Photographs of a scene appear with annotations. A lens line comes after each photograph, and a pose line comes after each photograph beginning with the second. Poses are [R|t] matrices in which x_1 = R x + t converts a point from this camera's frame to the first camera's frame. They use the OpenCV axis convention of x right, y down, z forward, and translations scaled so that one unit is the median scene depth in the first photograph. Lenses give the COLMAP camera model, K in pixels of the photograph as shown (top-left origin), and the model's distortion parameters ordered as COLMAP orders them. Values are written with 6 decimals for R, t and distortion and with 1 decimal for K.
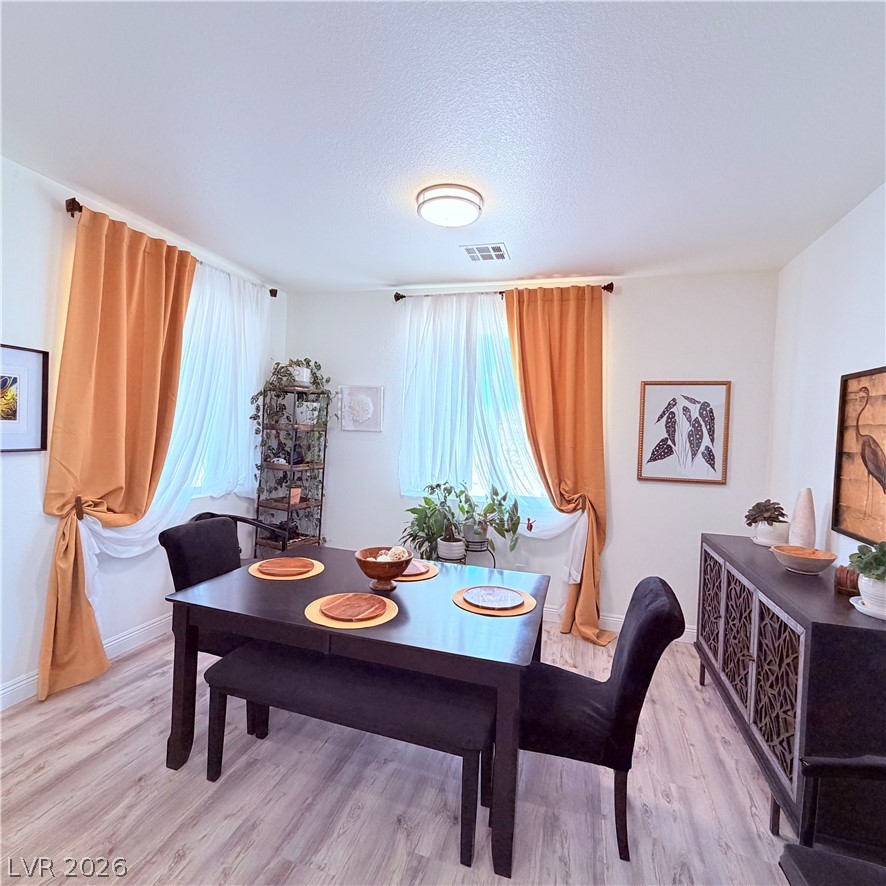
lens RADIAL K [[474.1, 0, 444.2], [0, 474.1, 437.5], [0, 0, 1]] dist [-0.000404, 0.000468]
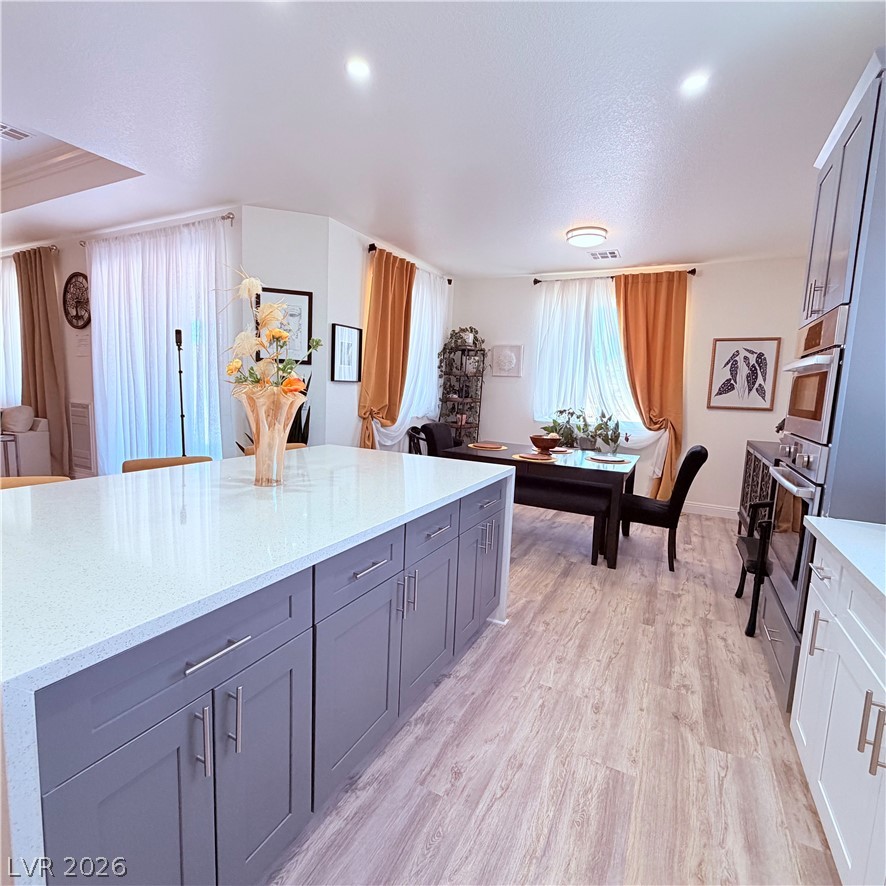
lens RADIAL K [[474.1, 0, 442.3], [0, 474.1, 440.8], [0, 0, 1]] dist [-0.000404, 0.000468]
pose [[0.983175, 0.021075, -0.181445, -0.120803], [-0.004205, 0.995670, 0.092864, 0.058426], [0.182617, -0.090539, 0.979007, -0.572489]]
